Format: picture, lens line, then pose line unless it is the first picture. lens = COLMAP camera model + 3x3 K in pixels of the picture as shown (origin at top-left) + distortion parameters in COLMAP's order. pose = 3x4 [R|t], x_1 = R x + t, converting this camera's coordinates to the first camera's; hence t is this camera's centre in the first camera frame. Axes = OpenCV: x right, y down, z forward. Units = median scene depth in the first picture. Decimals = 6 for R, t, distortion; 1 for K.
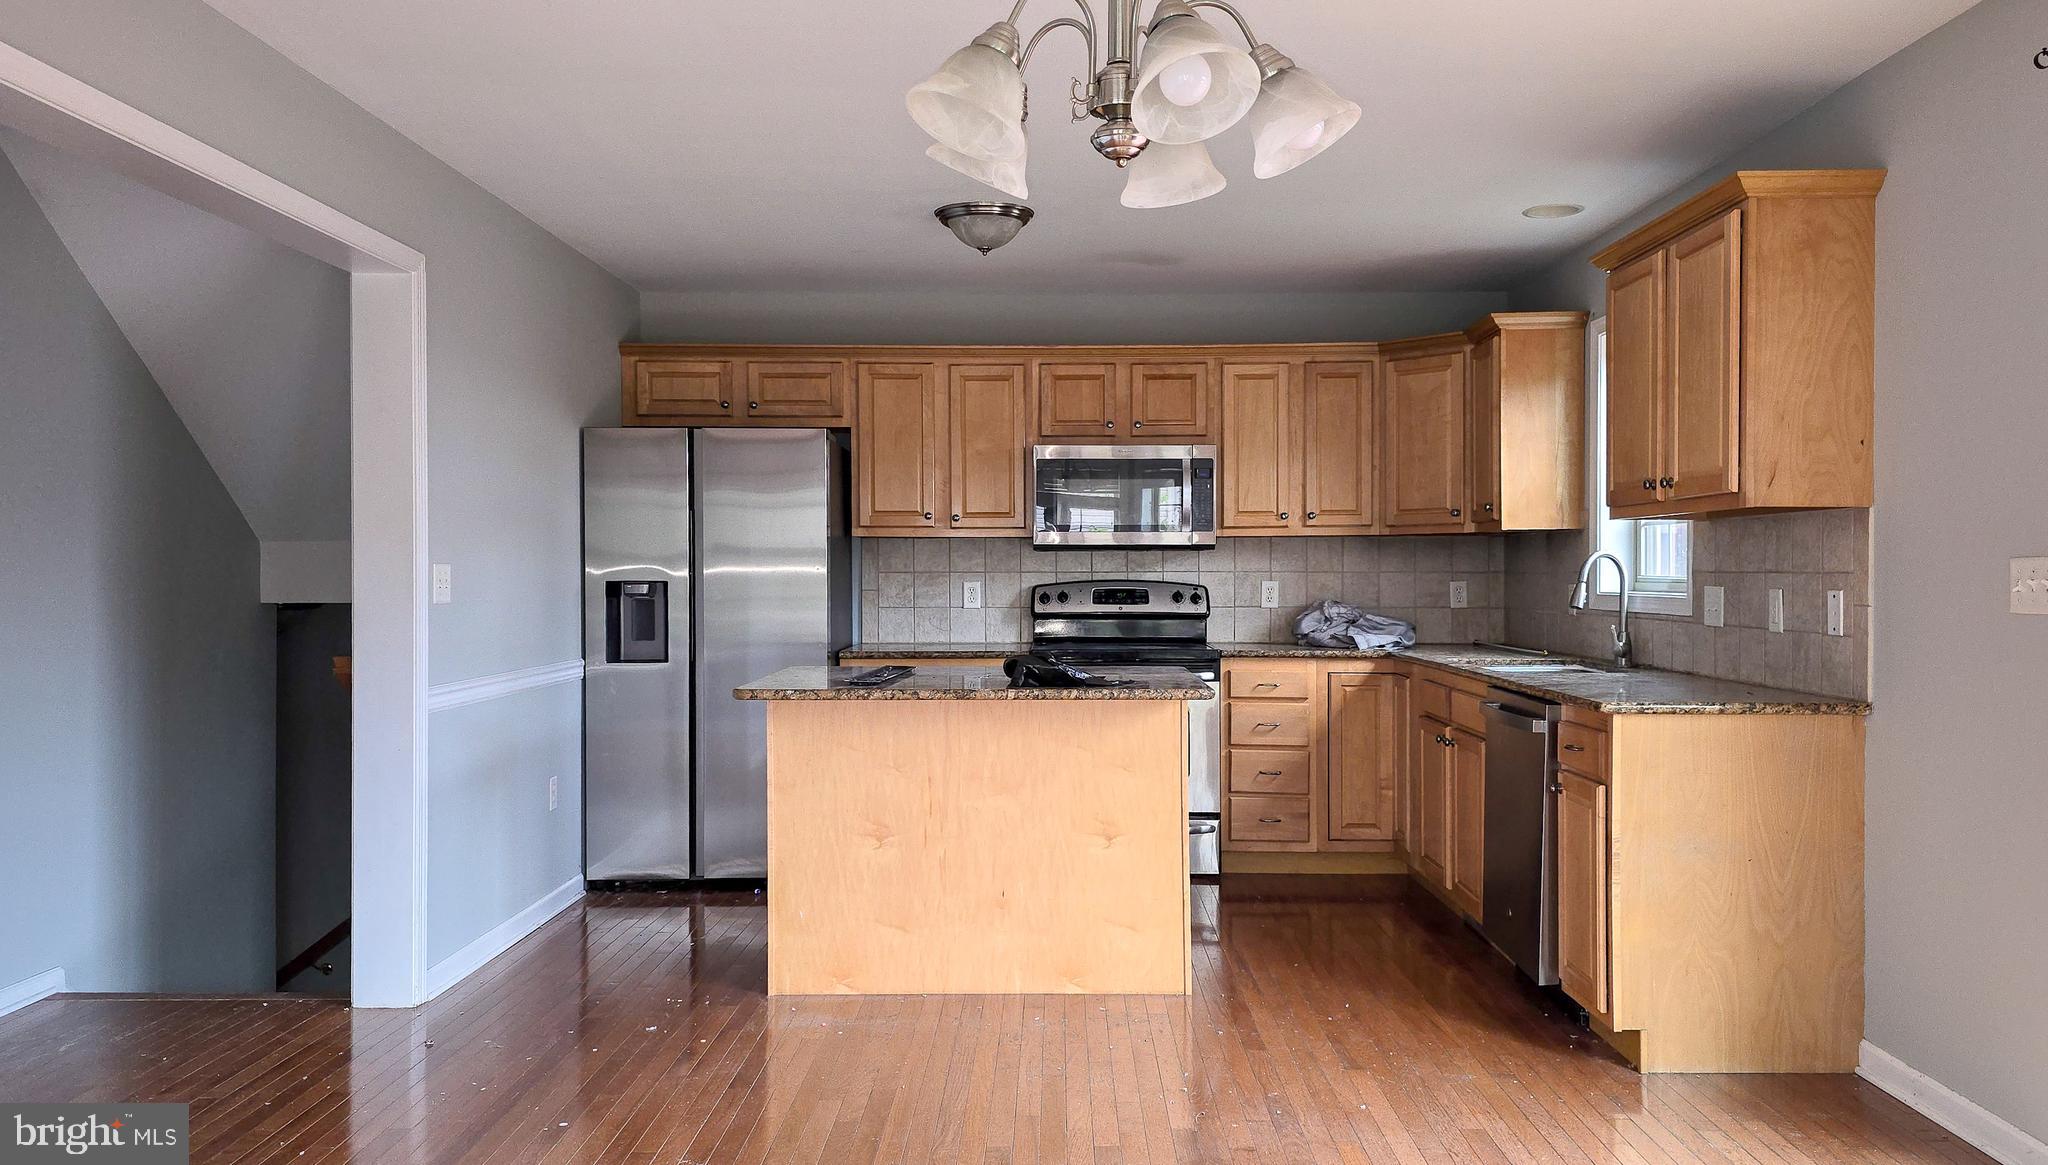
lens RADIAL K [[1551.3, 0, 1024.0], [0, 1551.3, 582.5], [0, 0, 1]] dist [0.100446, -0.161606]
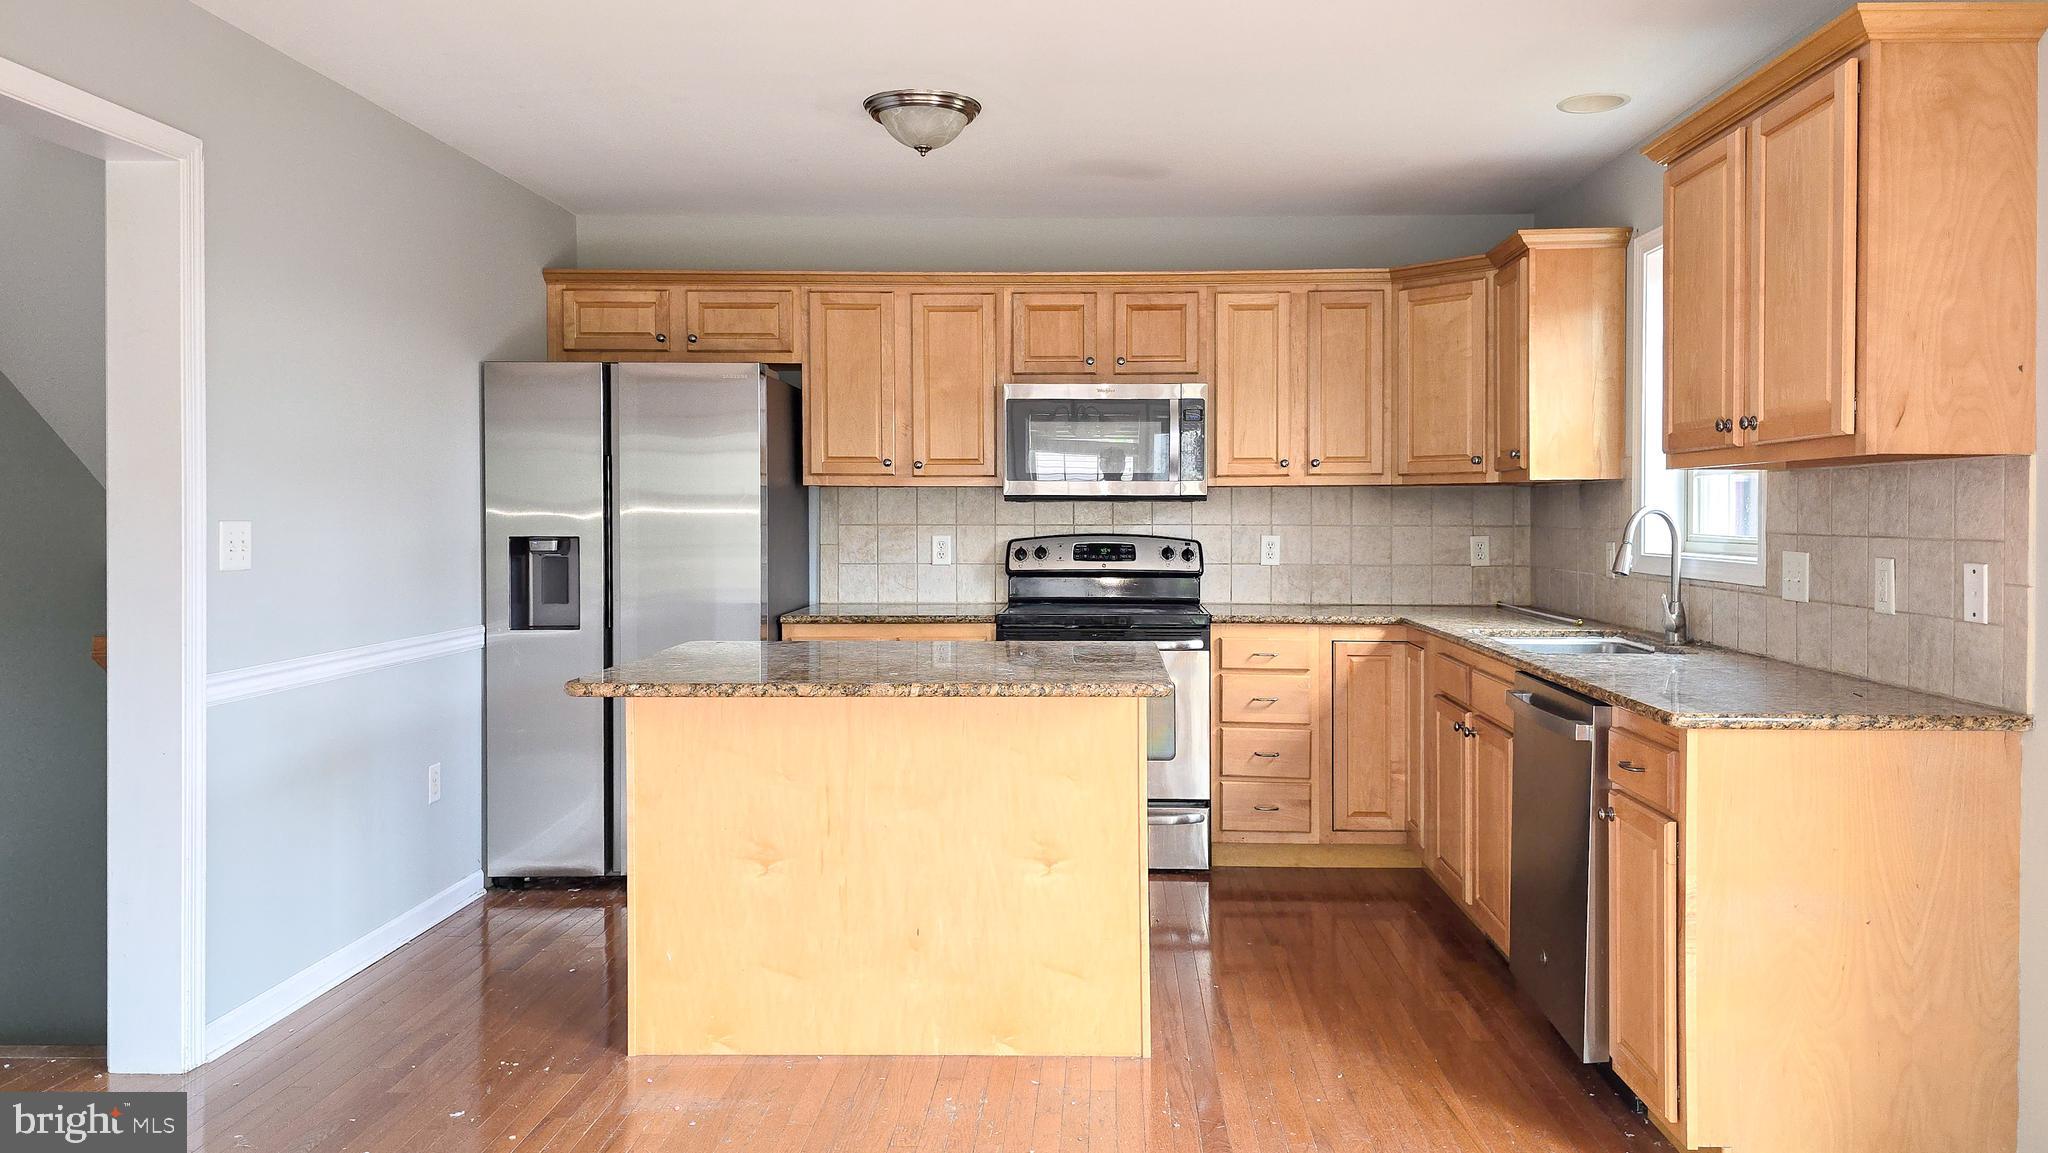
lens RADIAL K [[1419.4, 0, 1069.3], [0, 1419.4, 522.4], [0, 0, 1]] dist [0.075263, -0.094885]
pose [[0.999973, 0.001799, -0.007115, 0.053122], [-0.001798, 0.999998, 0.000208, -0.009432], [0.007116, -0.000196, 0.999975, 0.196419]]
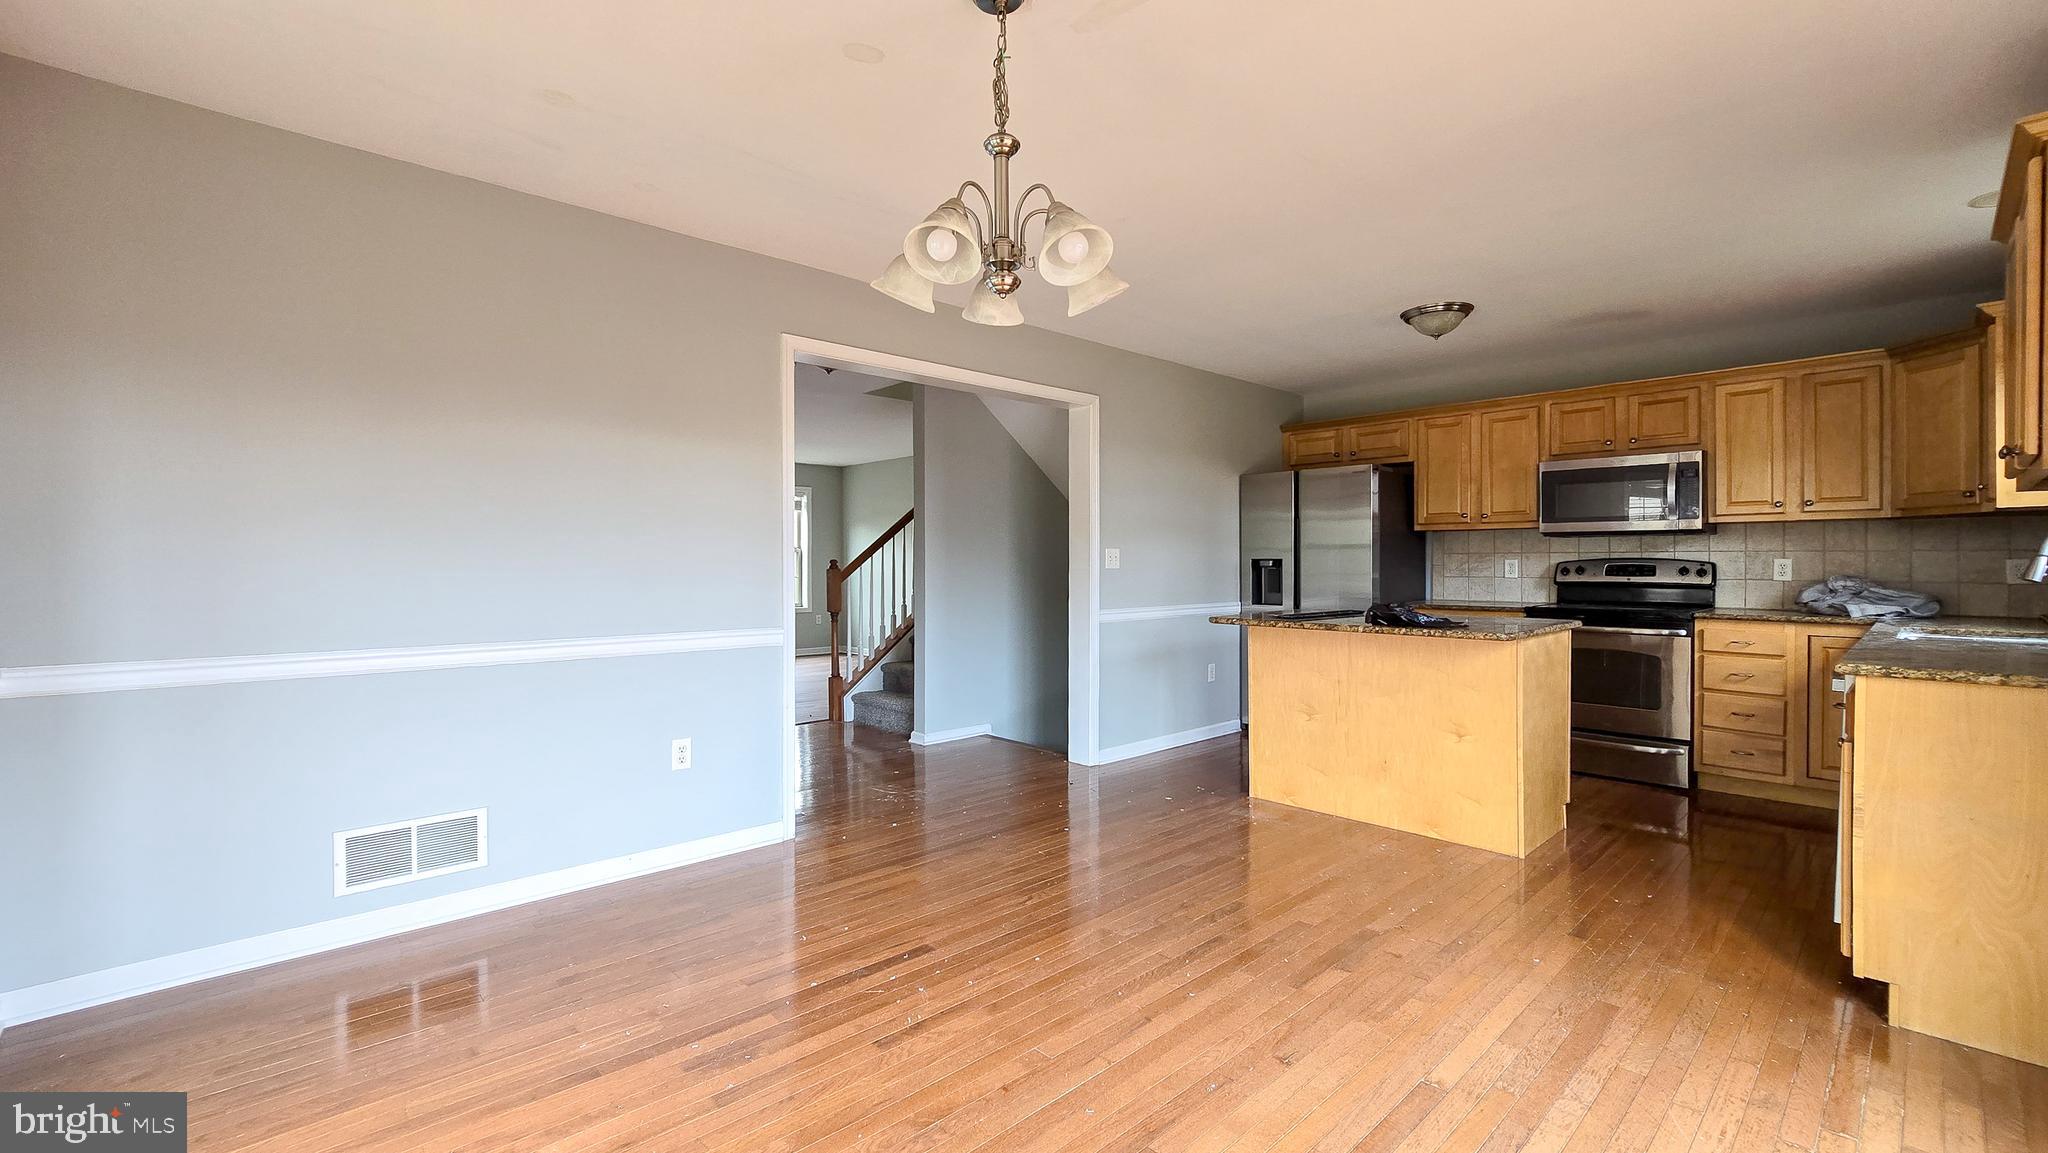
lens RADIAL K [[845.9, 0, 1007.8], [0, 845.9, 568.3], [0, 0, 1]] dist [-0.001400, -0.003278]
pose [[0.681645, 0.005519, -0.731662, 0.255146], [-0.004602, 0.999984, 0.003256, 0.008026], [0.731669, 0.001148, 0.681659, 0.127886]]
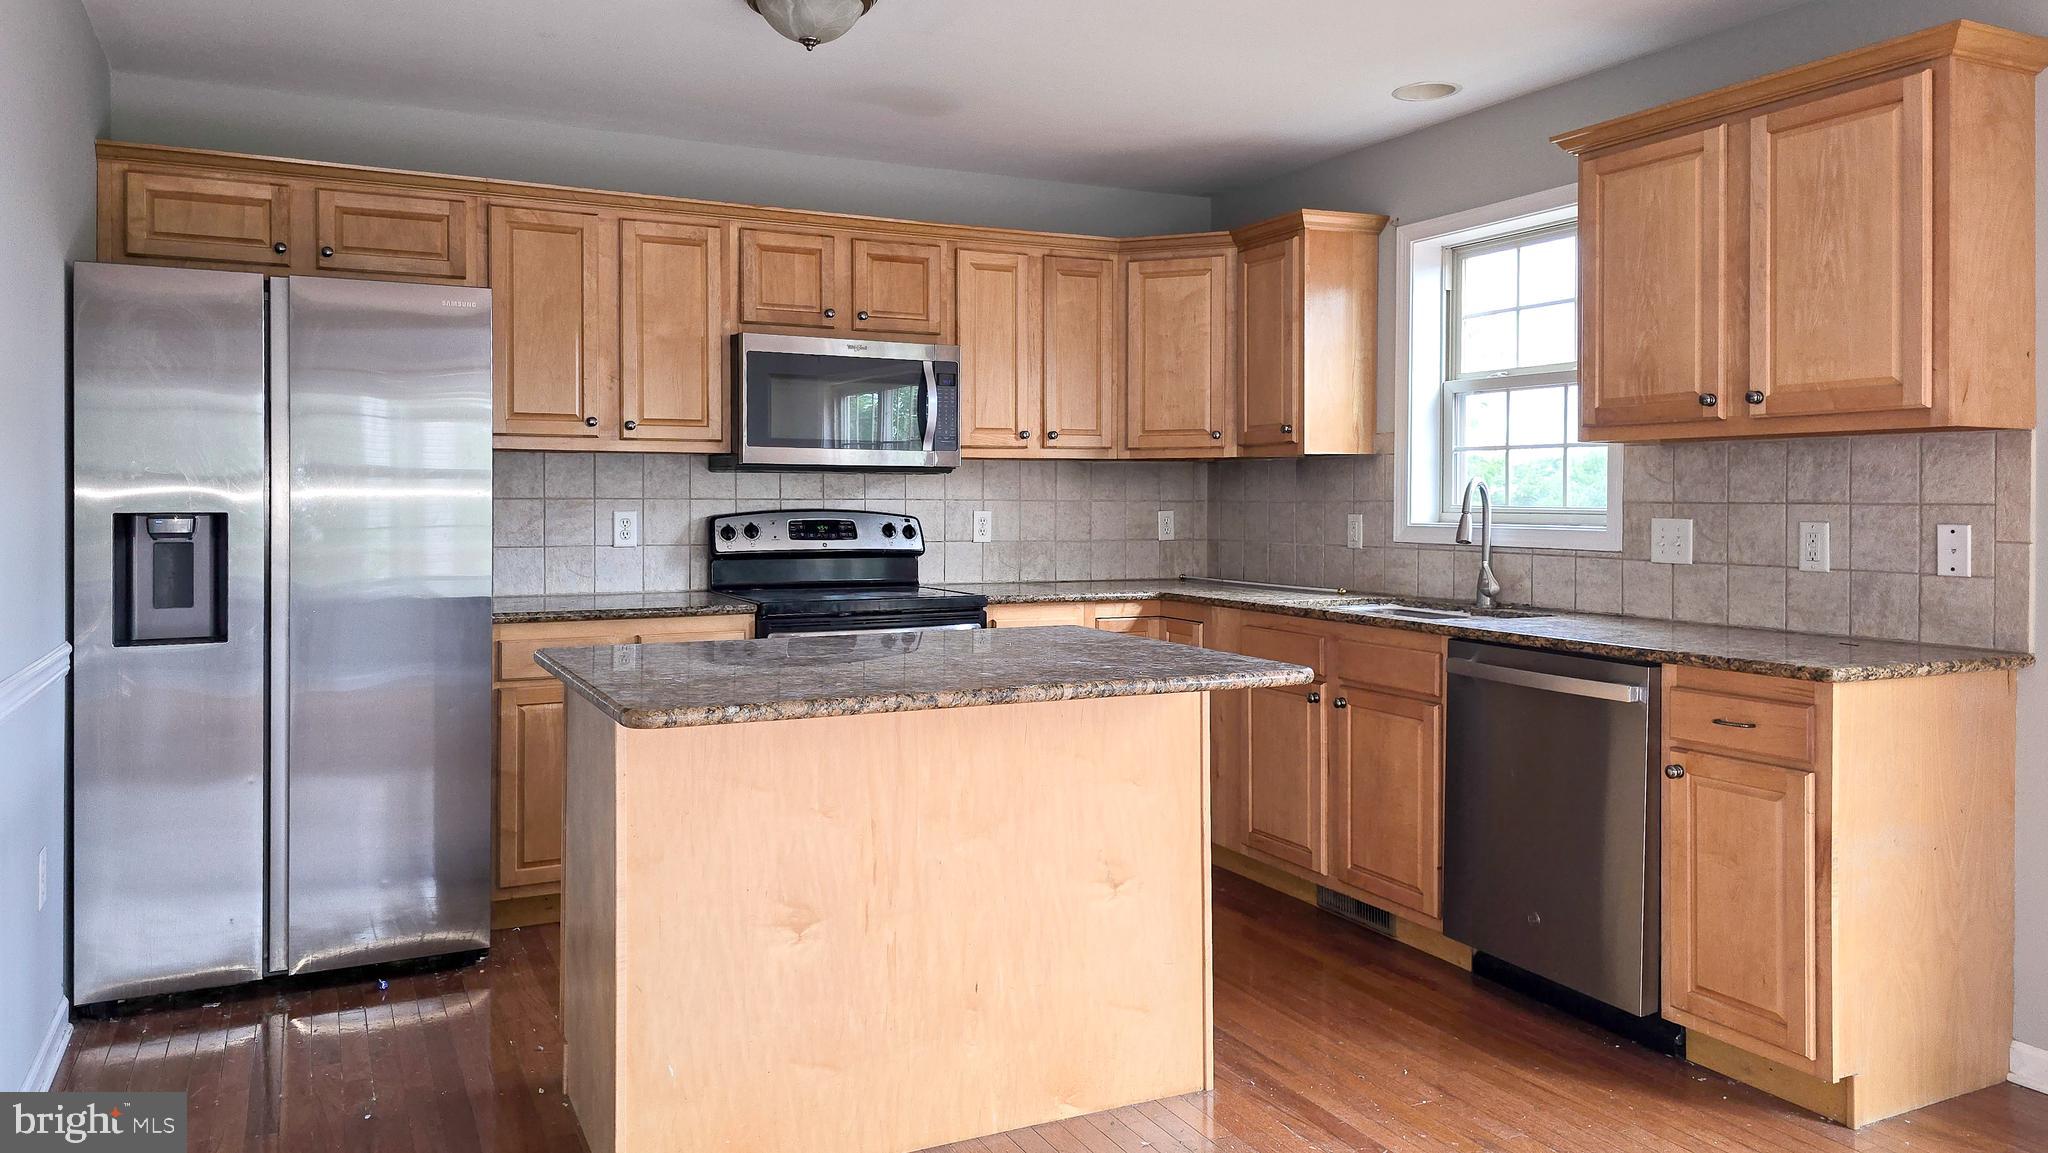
lens RADIAL K [[1407.2, 0, 970.3], [0, 1407.2, 502.5], [0, 0, 1]] dist [0.055017, -0.050587]
pose [[0.895636, 0.002554, 0.444781, -0.214674], [-0.000823, 0.999991, -0.004085, -0.002544], [-0.444787, 0.003292, 0.895630, 0.350048]]
